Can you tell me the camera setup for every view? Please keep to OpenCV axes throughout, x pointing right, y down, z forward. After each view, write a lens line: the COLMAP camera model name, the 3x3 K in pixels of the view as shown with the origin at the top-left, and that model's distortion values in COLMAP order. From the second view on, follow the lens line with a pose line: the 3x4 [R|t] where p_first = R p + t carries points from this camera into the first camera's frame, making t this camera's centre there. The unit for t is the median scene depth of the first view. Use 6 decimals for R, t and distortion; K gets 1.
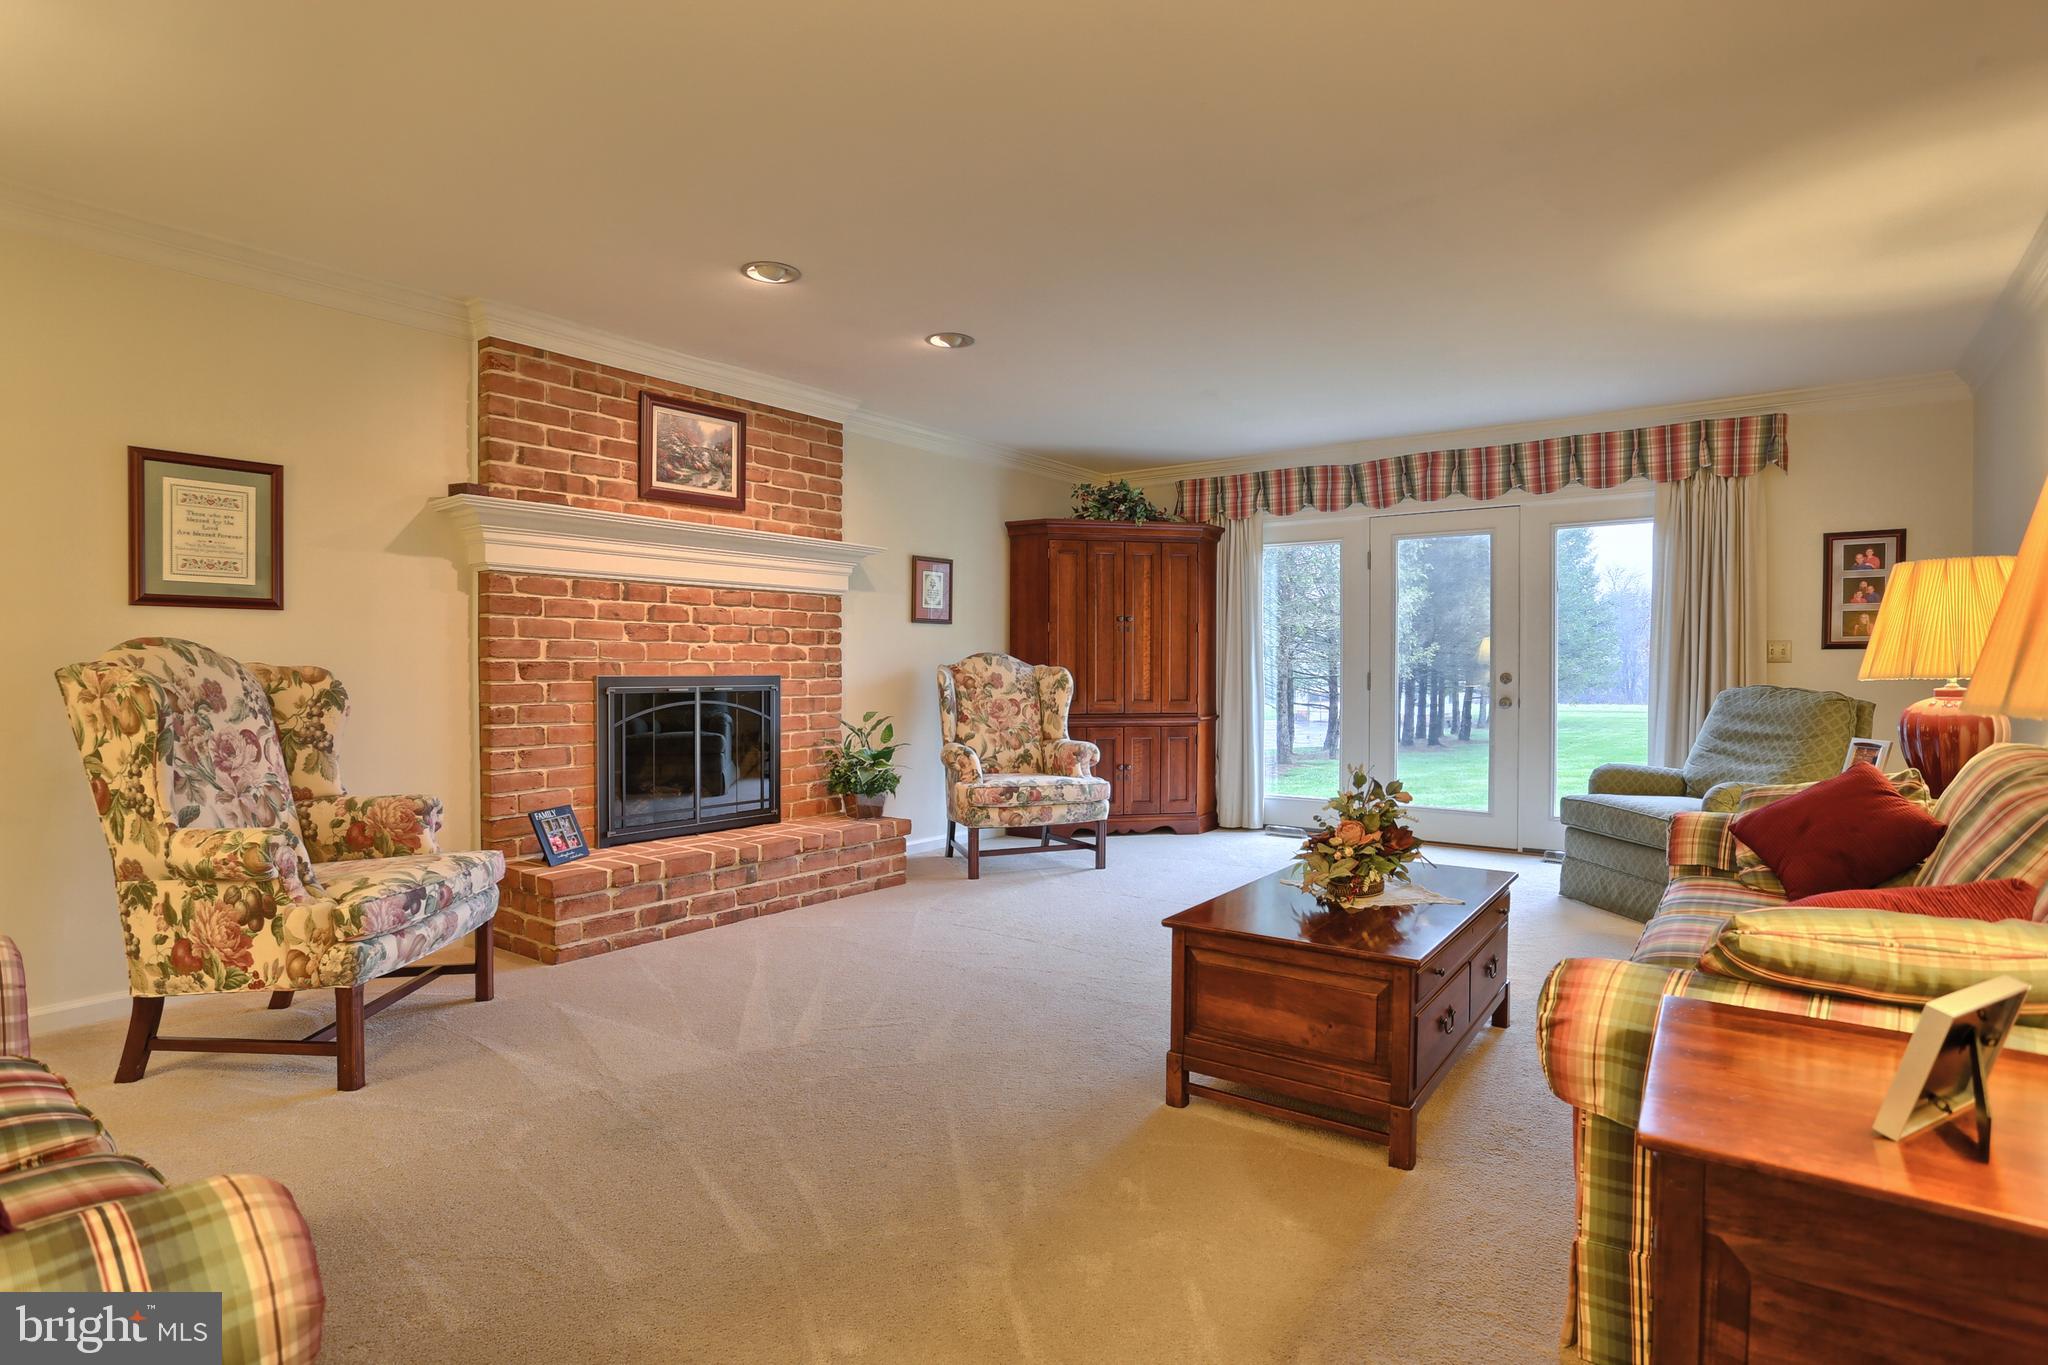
lens RADIAL K [[1055.5, 0, 1009.8], [0, 1055.5, 680.9], [0, 0, 1]] dist [-0.062214, 0.031732]
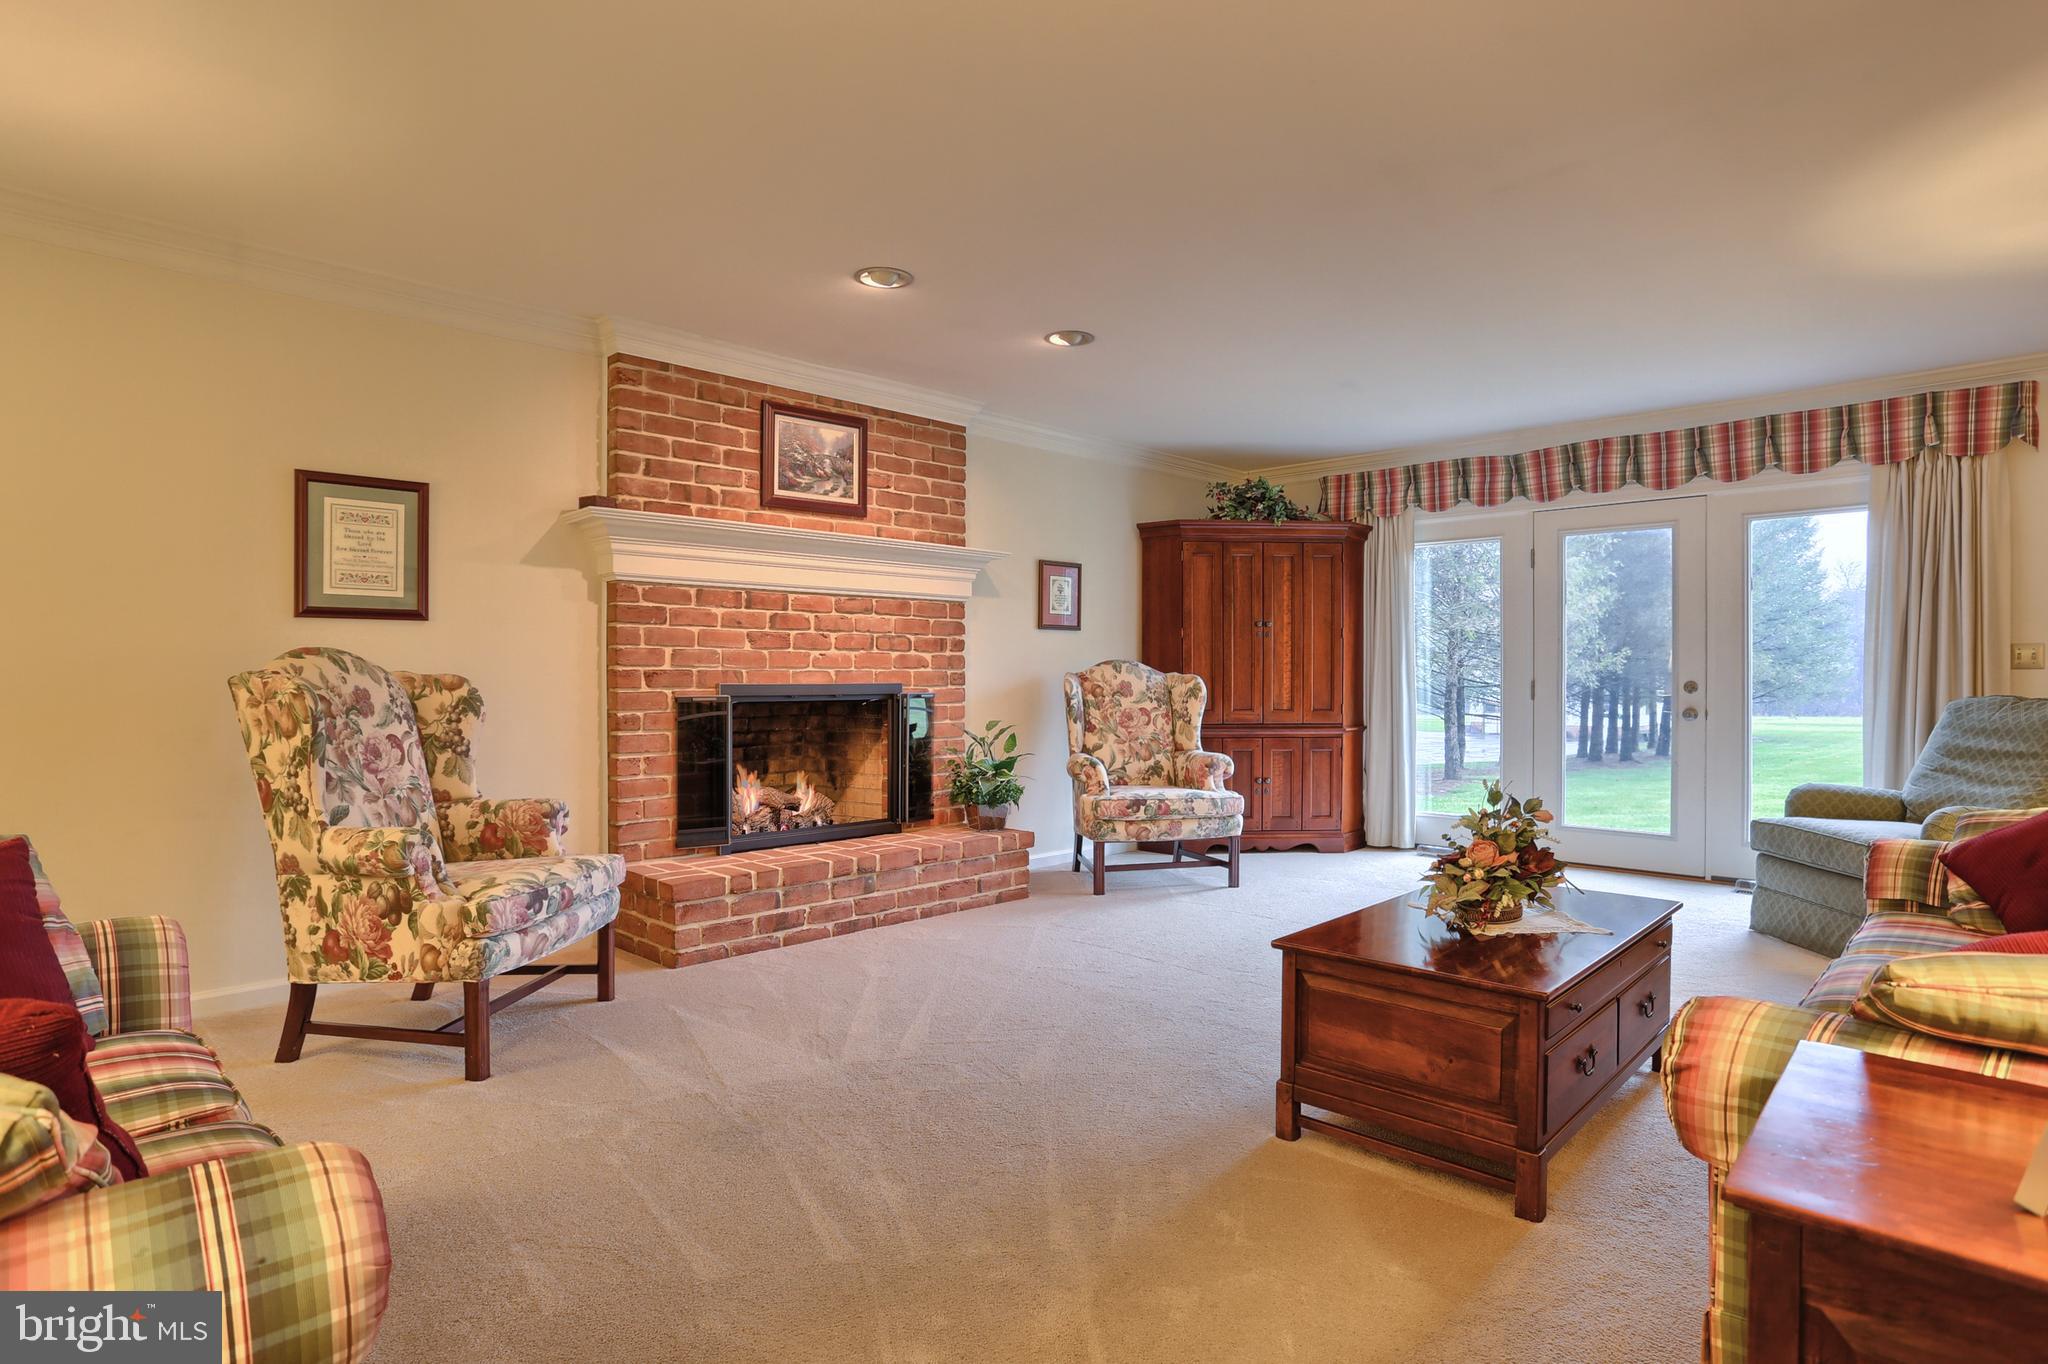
lens RADIAL K [[1099.4, 0, 1007.3], [0, 1099.4, 677.5], [0, 0, 1]] dist [-0.069119, 0.041339]
pose [[0.990279, -0.000104, -0.139095, 0.024422], [-0.001358, 0.999945, -0.010413, -0.000020], [0.139088, 0.010501, 0.990224, -0.005710]]
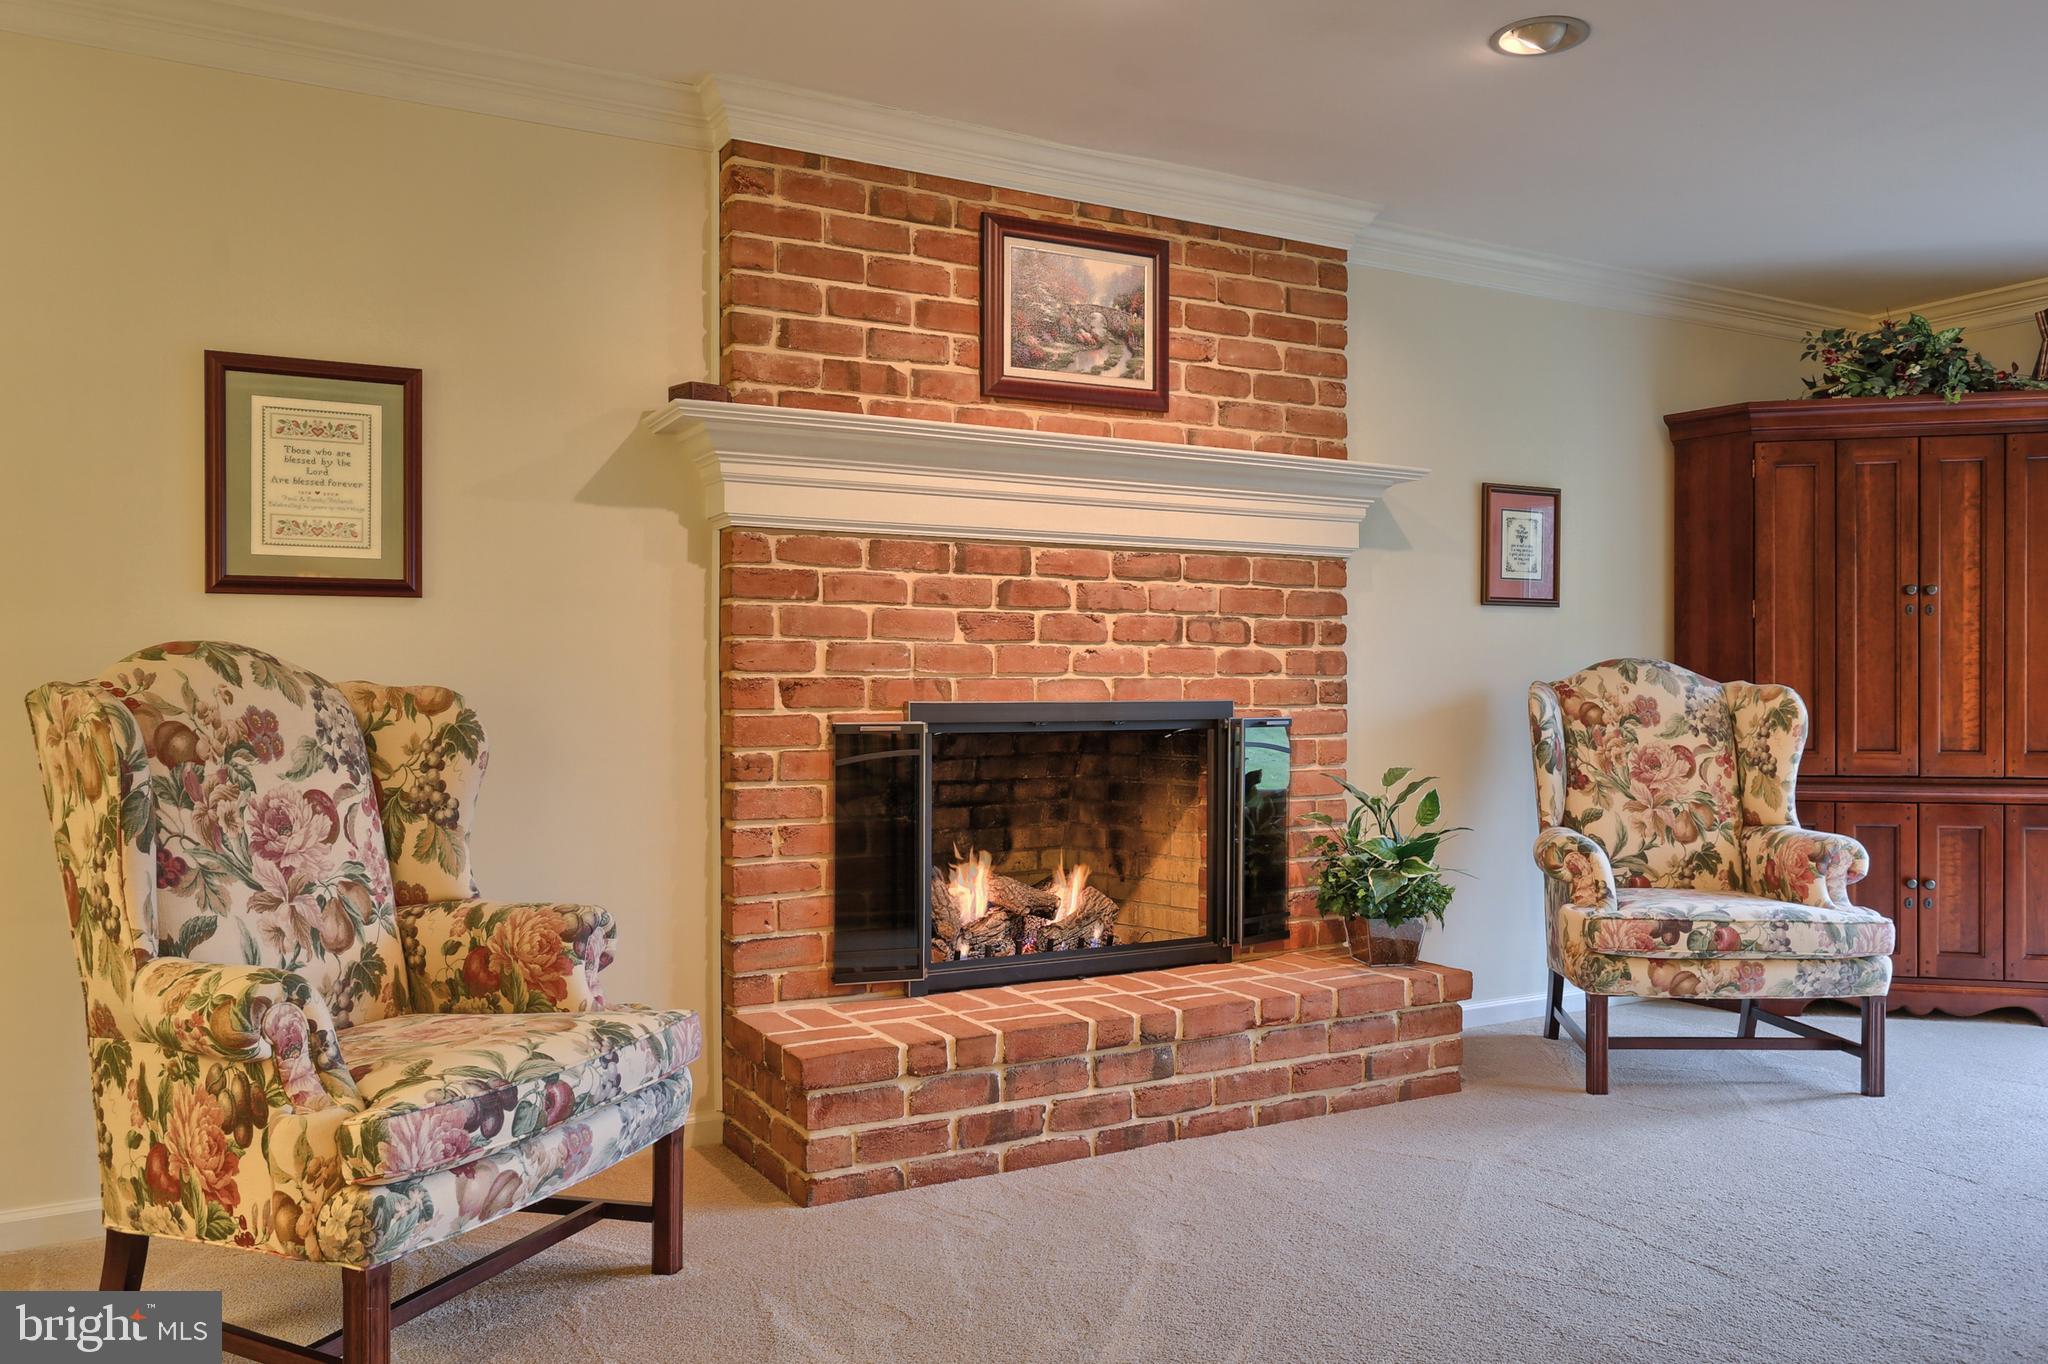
lens RADIAL K [[1525.0, 0, 1024.0], [0, 1525.0, 682.0], [0, 0, 1]] dist [-0.031615, 0.045986]
pose [[0.917868, -0.001513, -0.396884, 0.004173], [-0.003991, 0.999907, -0.013043, -0.004482], [0.396867, 0.013555, 0.917776, 0.218696]]
